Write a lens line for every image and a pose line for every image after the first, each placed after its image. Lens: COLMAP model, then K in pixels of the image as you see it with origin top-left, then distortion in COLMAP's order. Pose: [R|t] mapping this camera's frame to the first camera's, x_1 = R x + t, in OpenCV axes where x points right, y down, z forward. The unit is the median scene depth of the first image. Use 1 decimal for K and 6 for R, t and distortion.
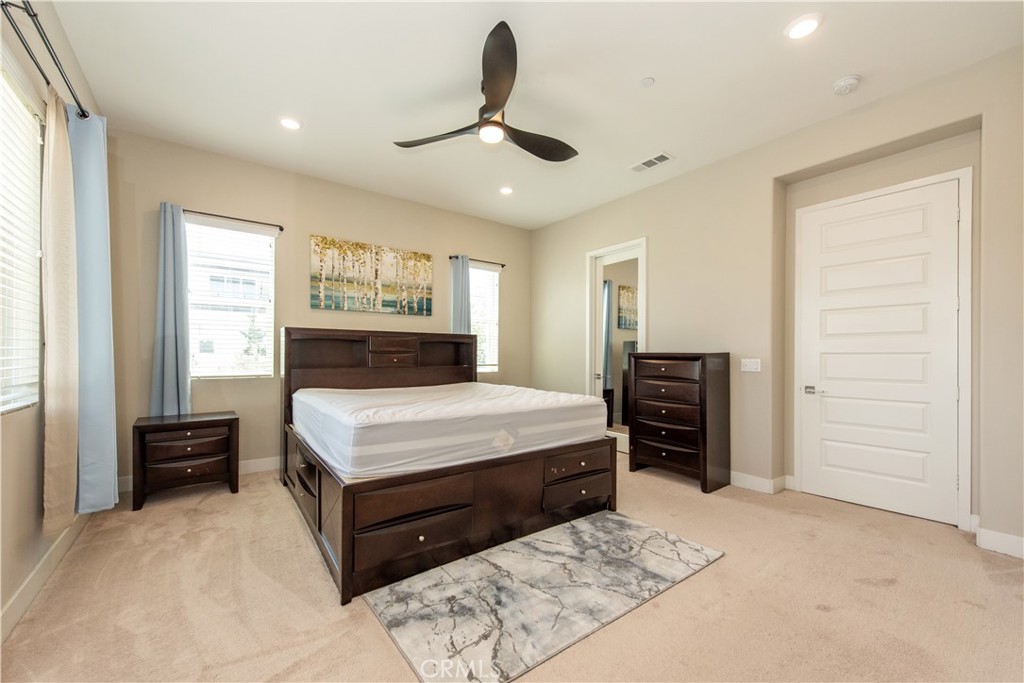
lens RADIAL K [[405.7, 0, 511.1], [0, 405.7, 349.6], [0, 0, 1]] dist [0.012843, -0.001065]
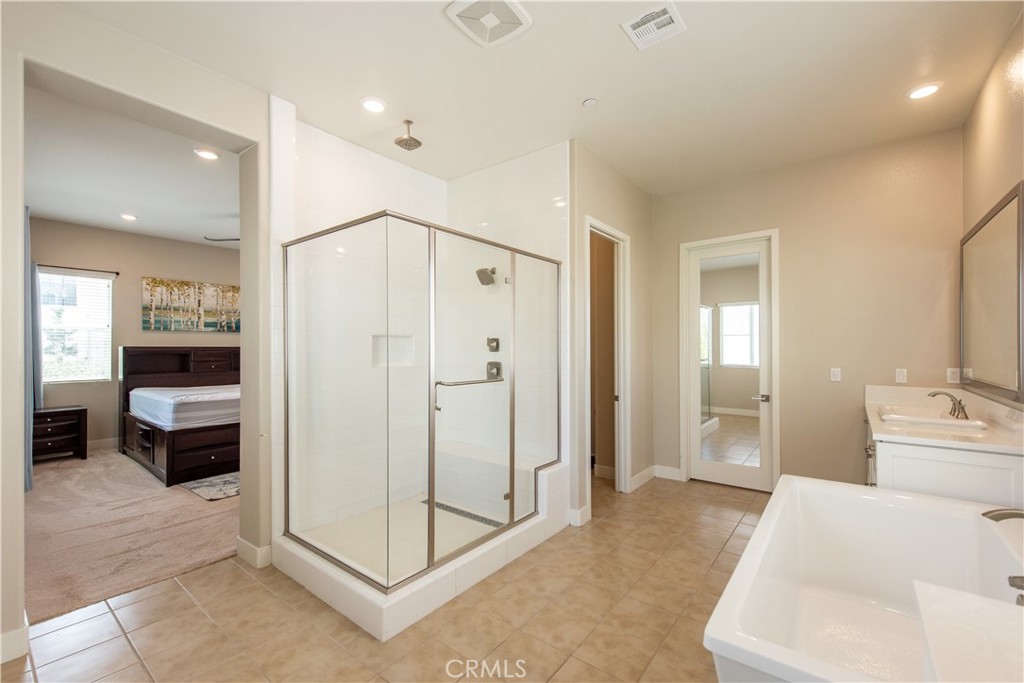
lens RADIAL K [[428.0, 0, 514.5], [0, 428.0, 345.1], [0, 0, 1]] dist [0.001811, -0.000518]
pose [[0.963111, -0.003340, 0.269085, 0.327696], [0.002310, 0.999989, 0.004146, -0.053153], [-0.269096, -0.003371, 0.963107, -0.731556]]
